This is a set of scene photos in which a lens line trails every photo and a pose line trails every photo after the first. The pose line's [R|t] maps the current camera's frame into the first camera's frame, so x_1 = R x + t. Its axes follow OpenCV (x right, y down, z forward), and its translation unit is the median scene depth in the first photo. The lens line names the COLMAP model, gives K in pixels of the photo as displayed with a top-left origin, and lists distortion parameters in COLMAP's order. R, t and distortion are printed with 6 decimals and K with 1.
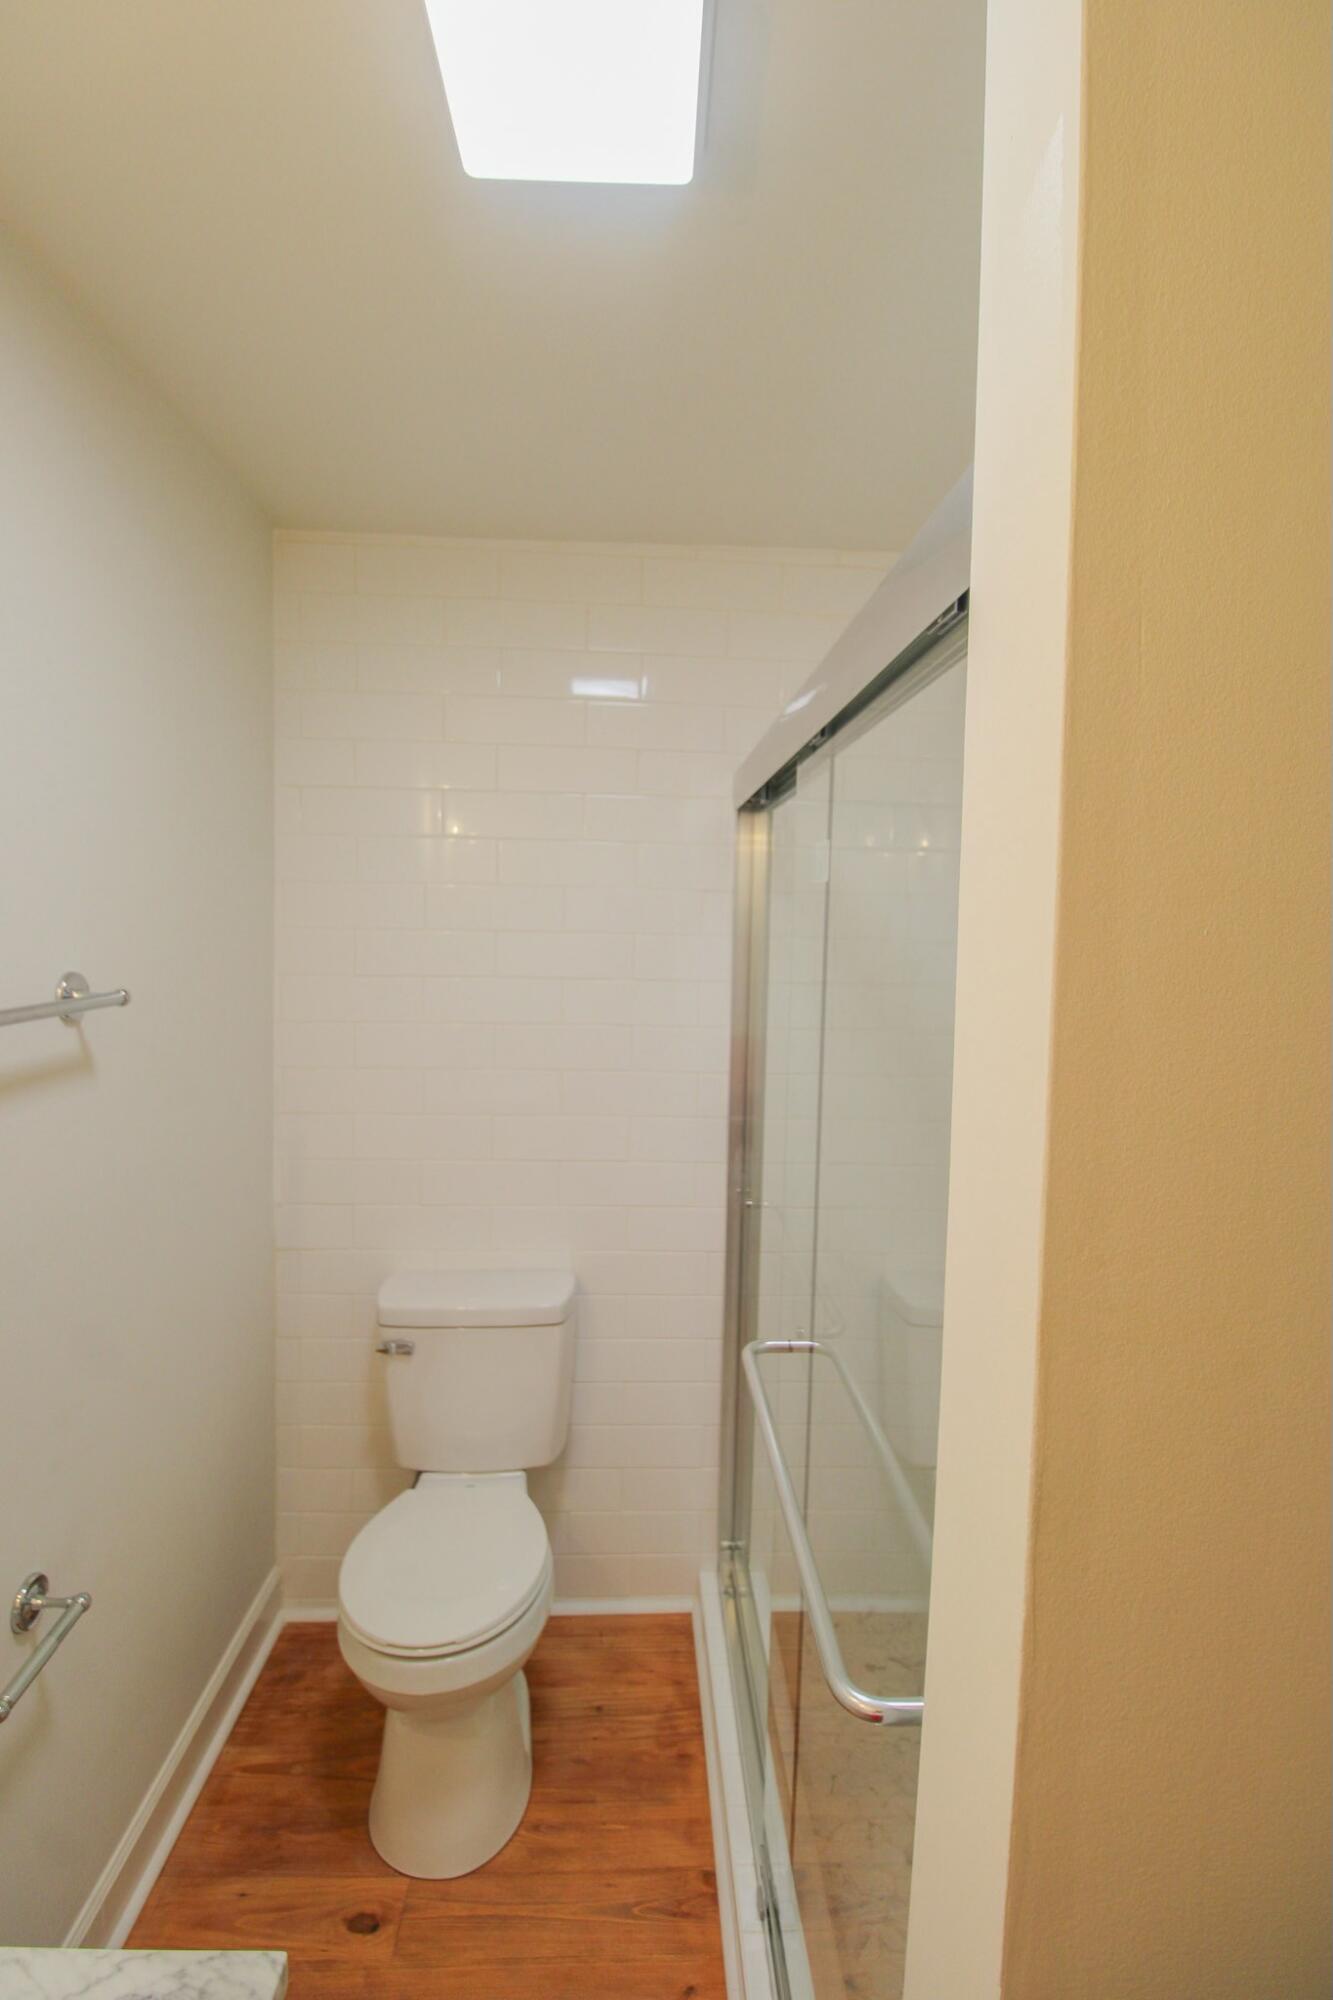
lens RADIAL K [[943.9, 0, 675.0], [0, 943.9, 978.4], [0, 0, 1]] dist [-0.003303, -0.011131]
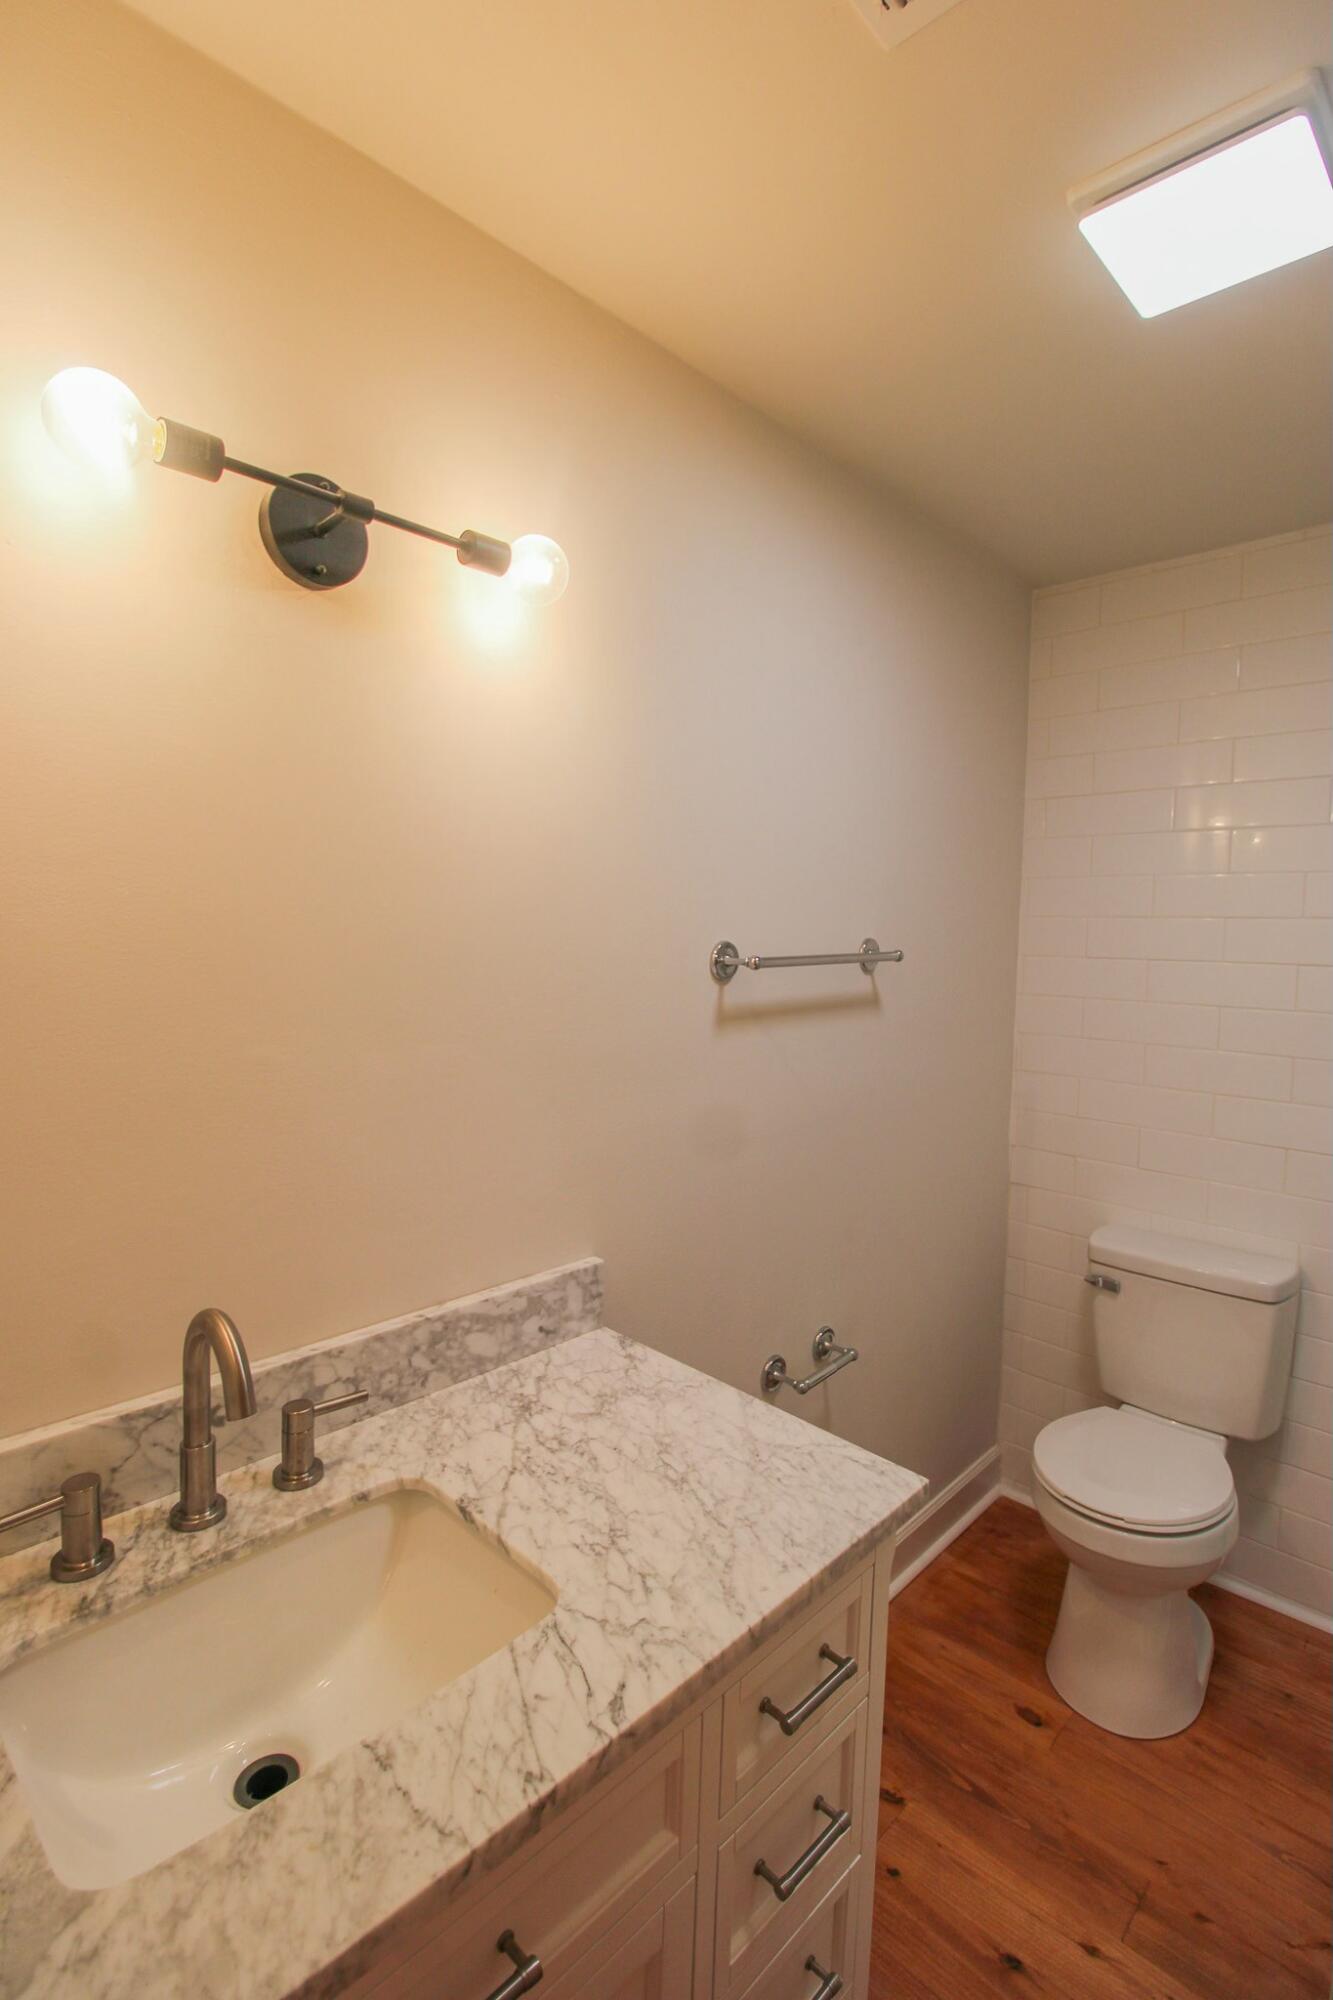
lens RADIAL K [[943.9, 0, 675.0], [0, 943.9, 978.4], [0, 0, 1]] dist [-0.003303, -0.011131]
pose [[0.703262, 0.038117, -0.709908, 0.150307], [-0.042102, 0.999042, 0.011934, 0.039160], [0.709683, 0.021496, 0.704194, -0.196014]]
